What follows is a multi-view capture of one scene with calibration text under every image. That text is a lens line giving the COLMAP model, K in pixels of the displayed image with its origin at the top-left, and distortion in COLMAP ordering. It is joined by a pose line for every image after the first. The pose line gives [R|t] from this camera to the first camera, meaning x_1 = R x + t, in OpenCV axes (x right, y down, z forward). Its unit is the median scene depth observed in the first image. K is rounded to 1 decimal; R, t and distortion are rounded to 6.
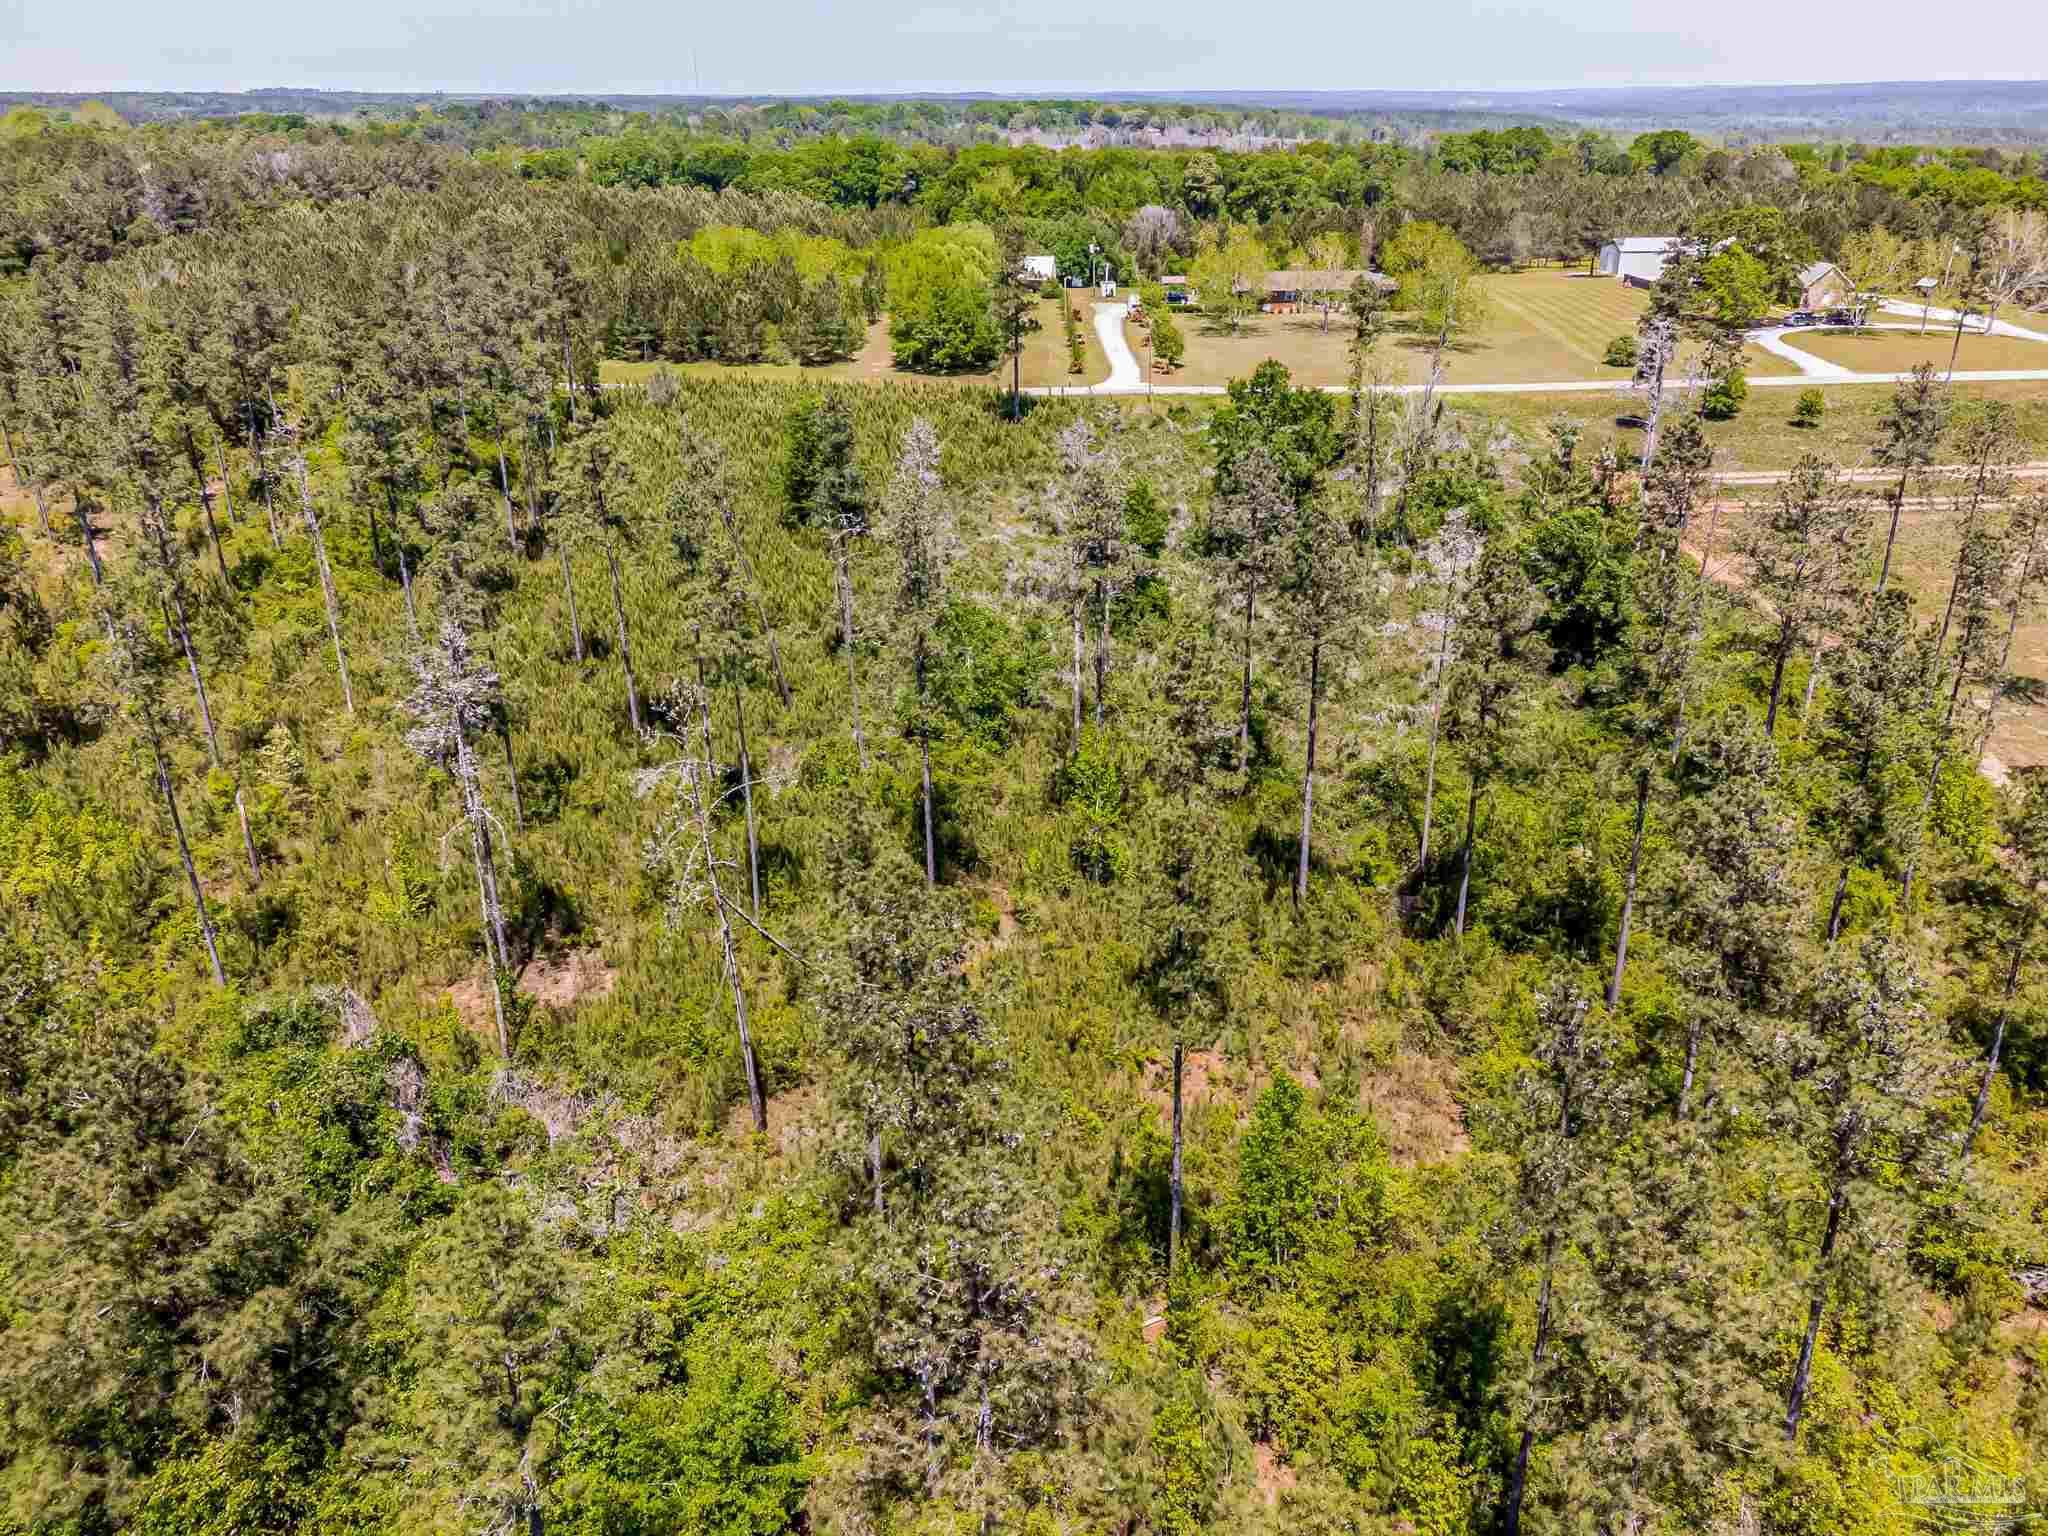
lens RADIAL K [[1569.0, 0, 1024.0], [0, 1569.0, 768.0], [0, 0, 1]] dist [0.026529, 0.006720]
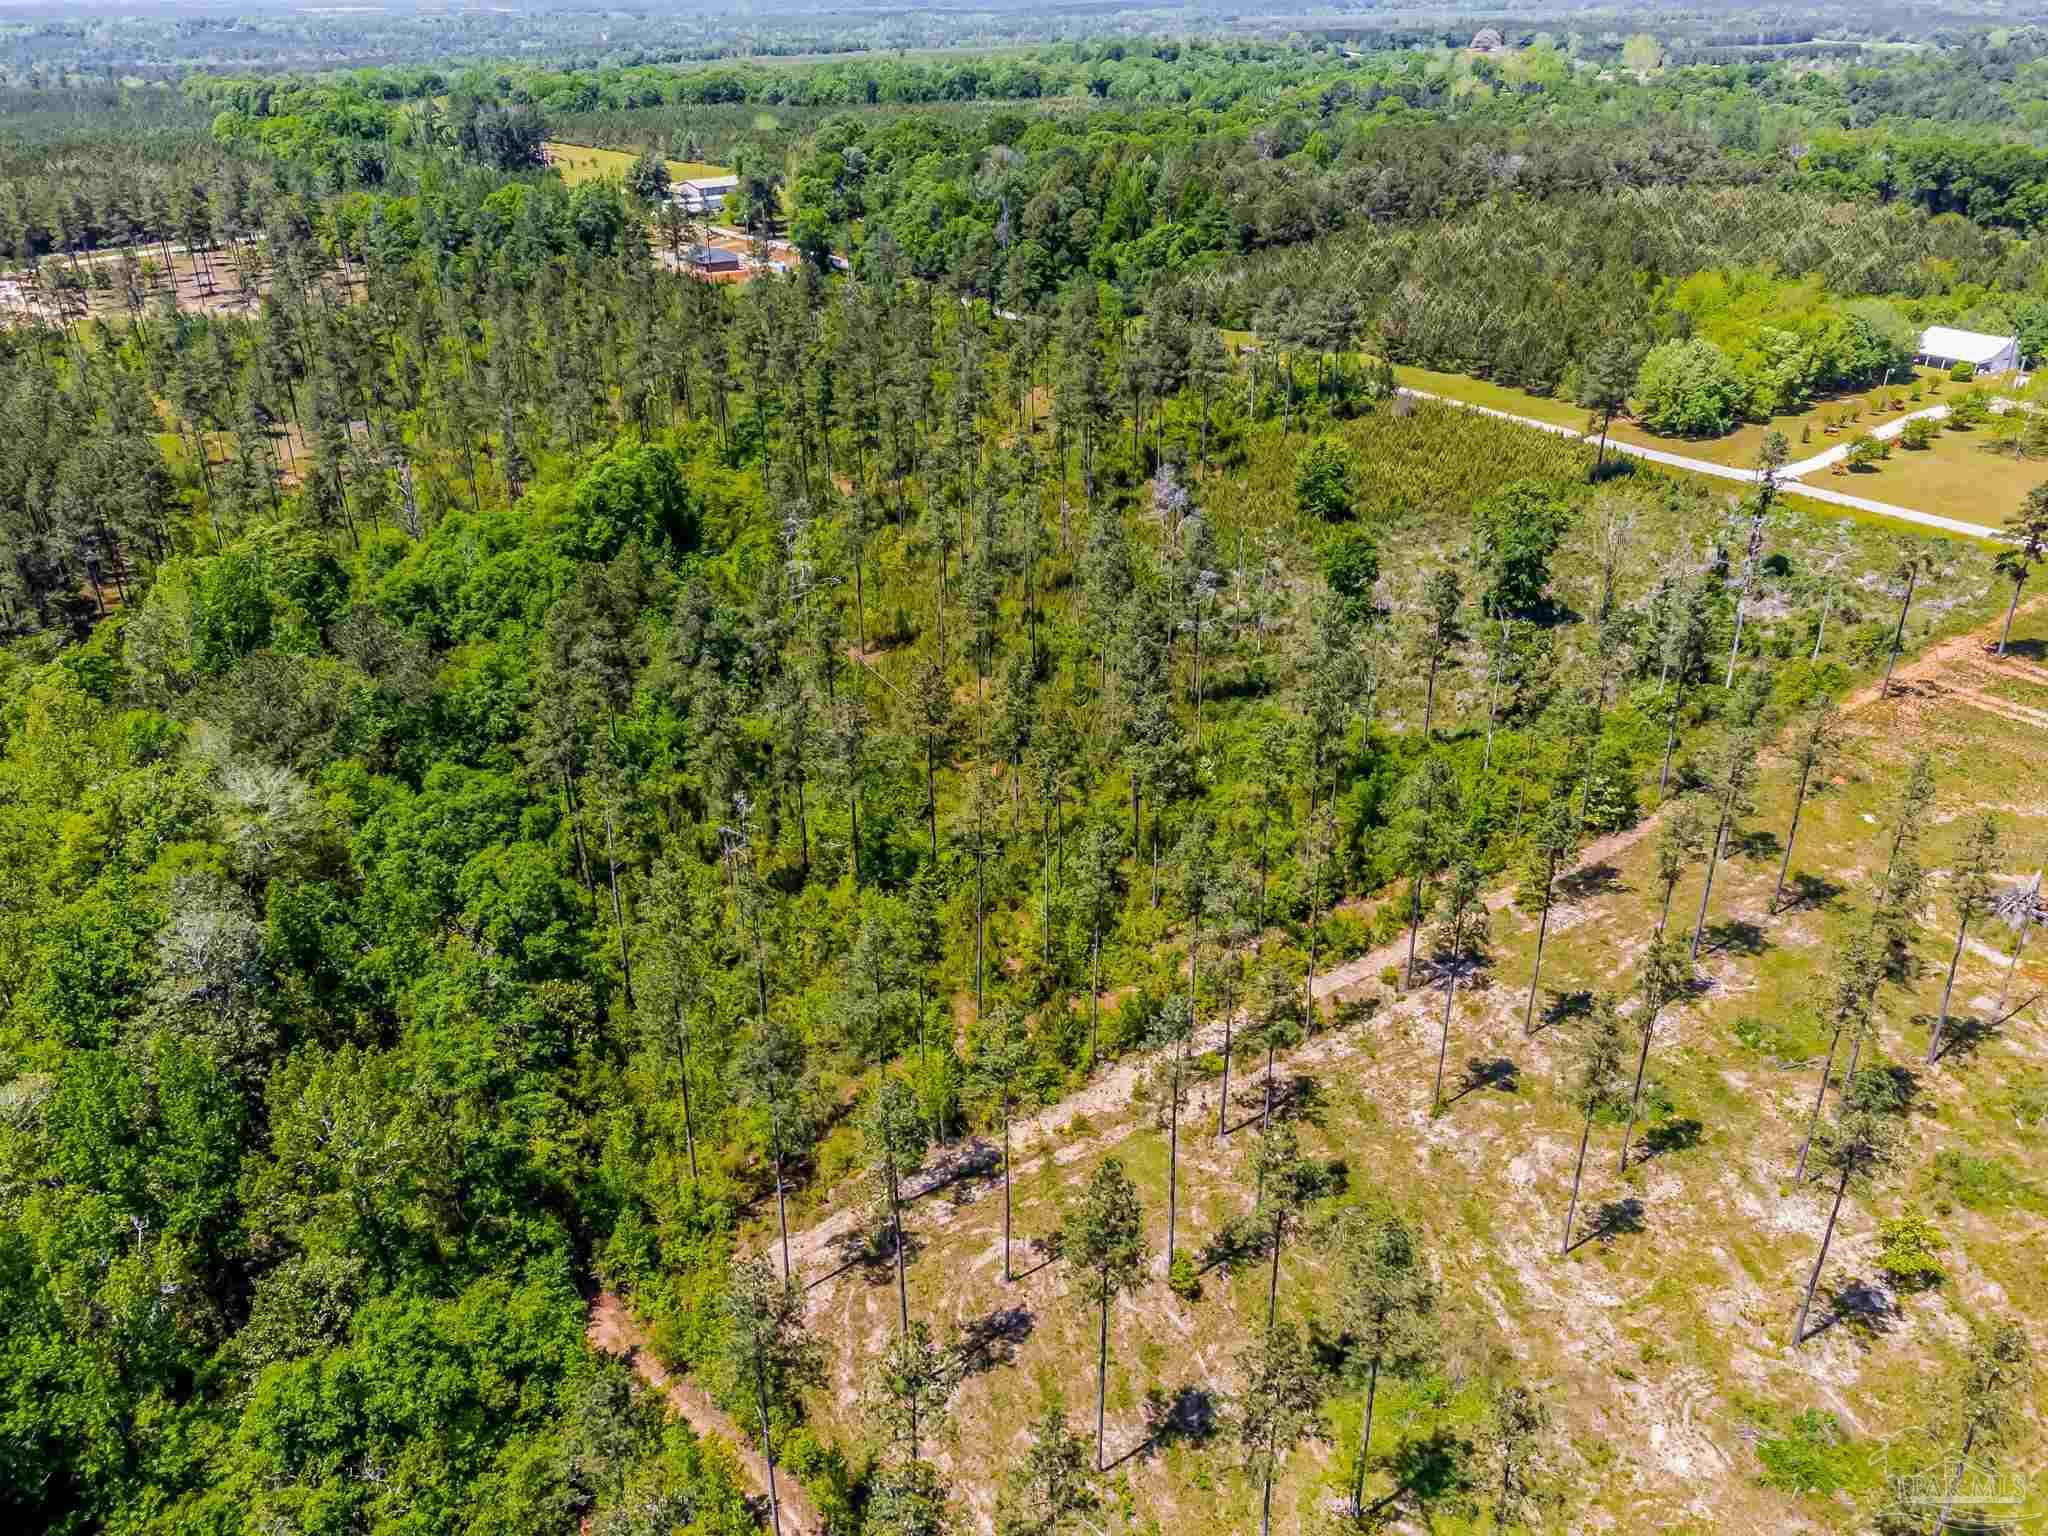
lens RADIAL K [[1567.6, 0, 1029.7], [0, 1567.6, 798.3], [0, 0, 1]] dist [0.021131, -0.001684]
pose [[0.617596, 0.368518, -0.694817, 0.677202], [-0.314854, 0.925400, 0.210953, -0.103865], [0.720723, 0.088482, 0.687553, -0.197107]]
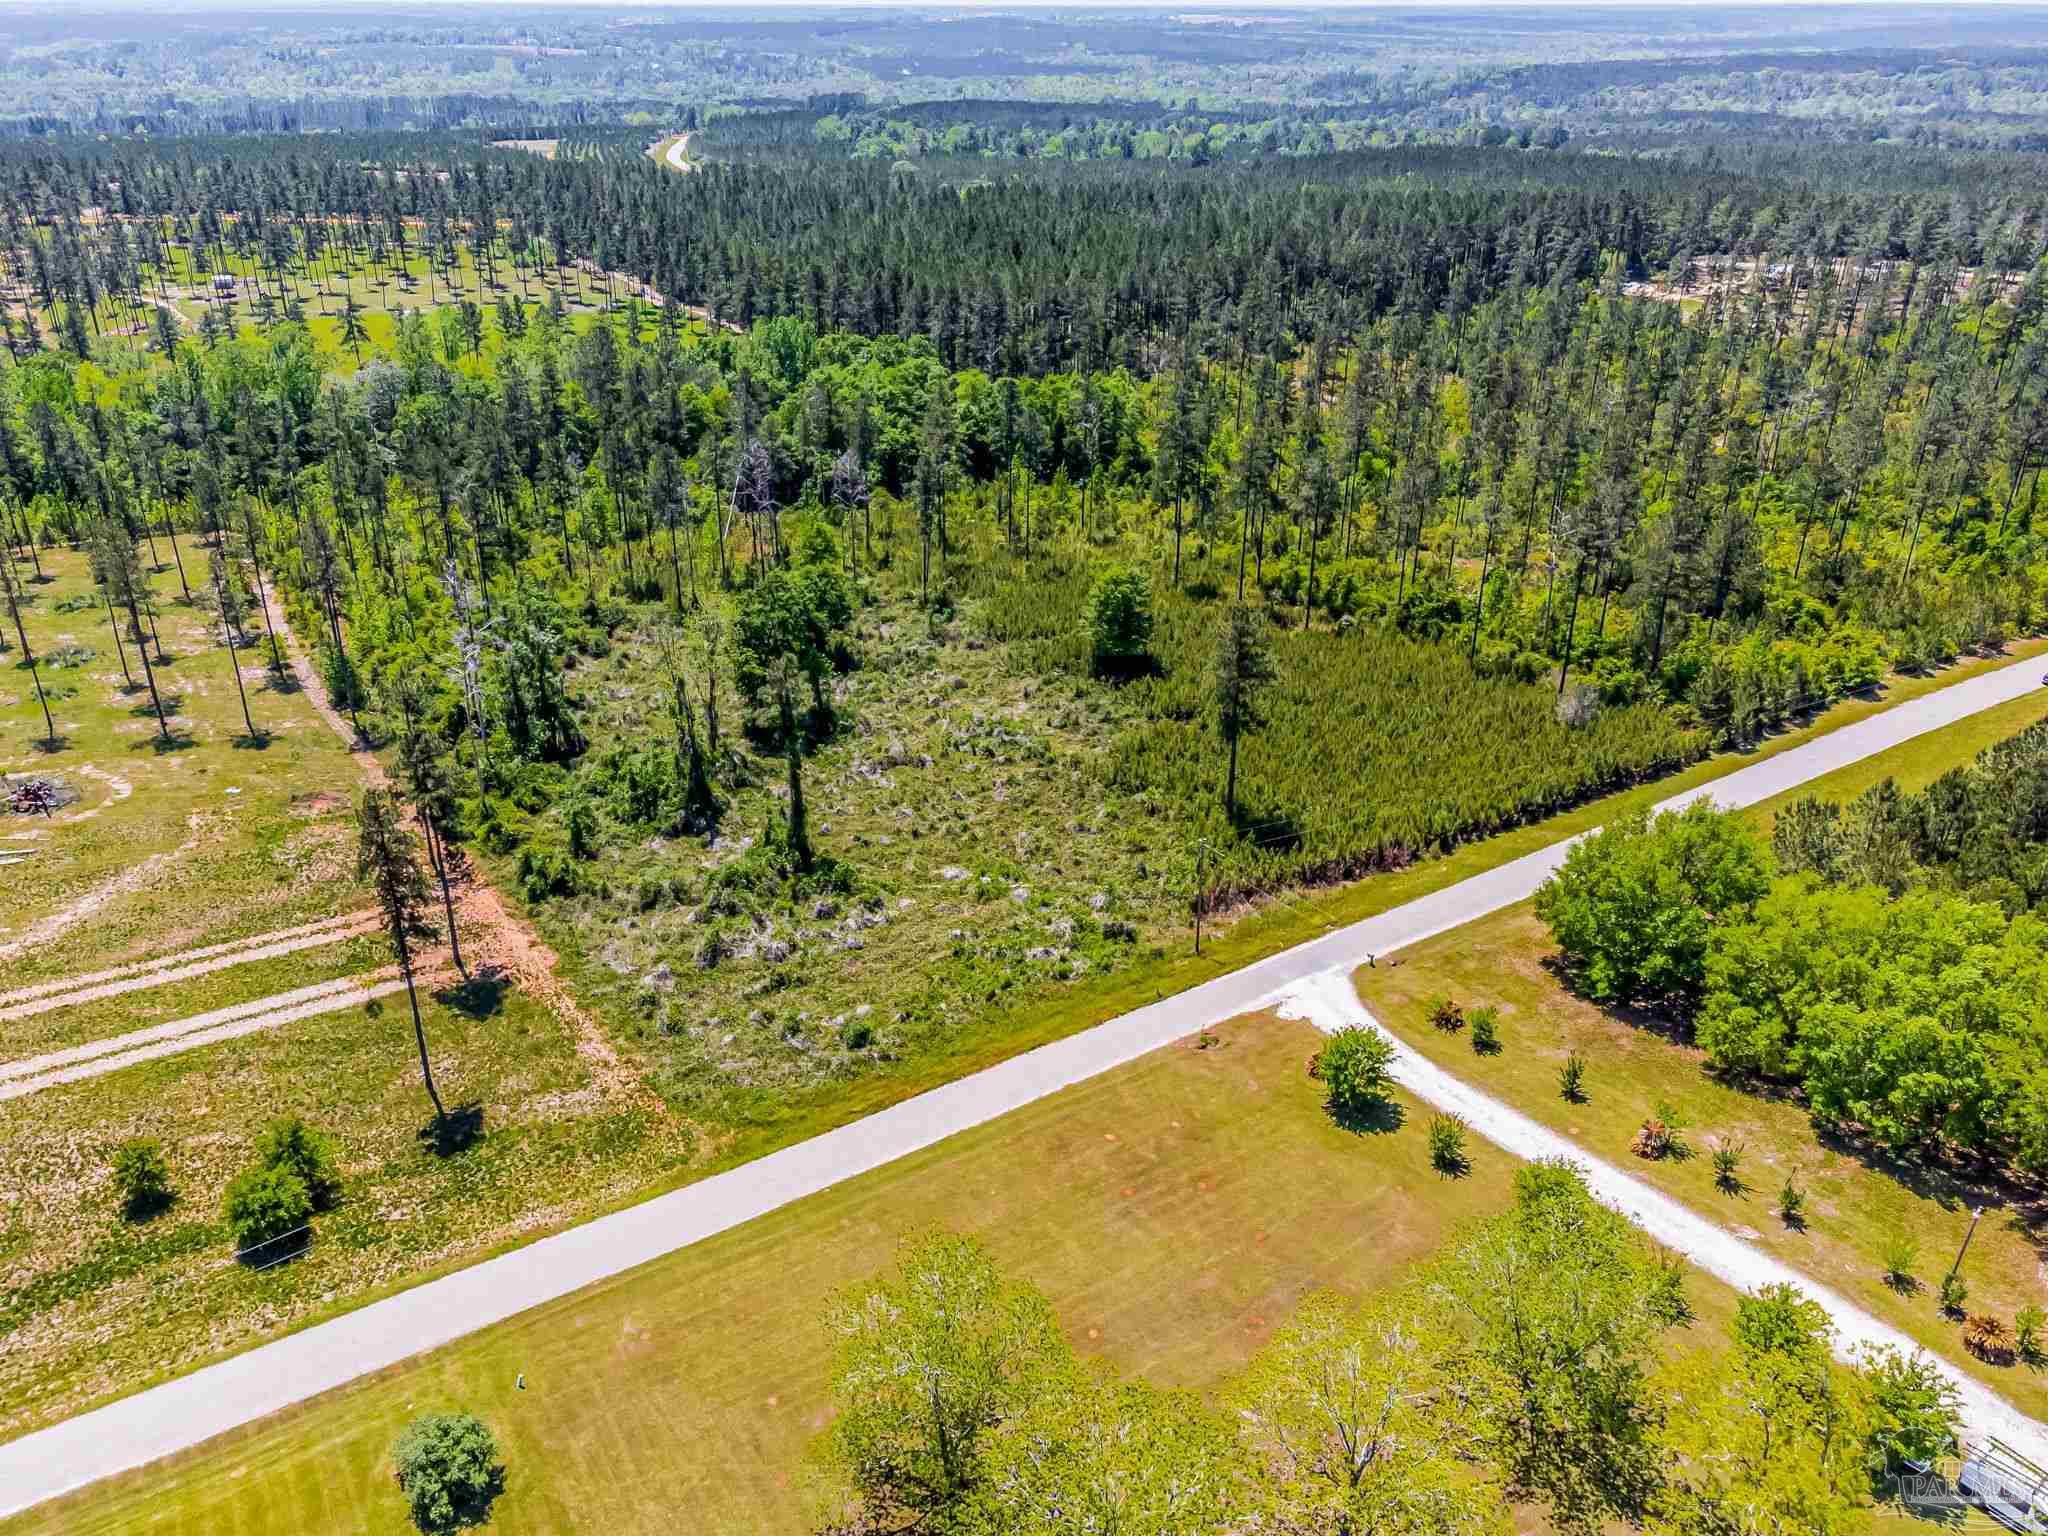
lens RADIAL K [[1565.3, 0, 1024.0], [0, 1565.3, 768.0], [0, 0, 1]] dist [0.087370, -0.149356]
pose [[-0.829056, 0.248643, -0.500842, 0.462193], [-0.215670, 0.684199, 0.696676, -0.751307], [0.515899, 0.685600, -0.513615, 1.299149]]
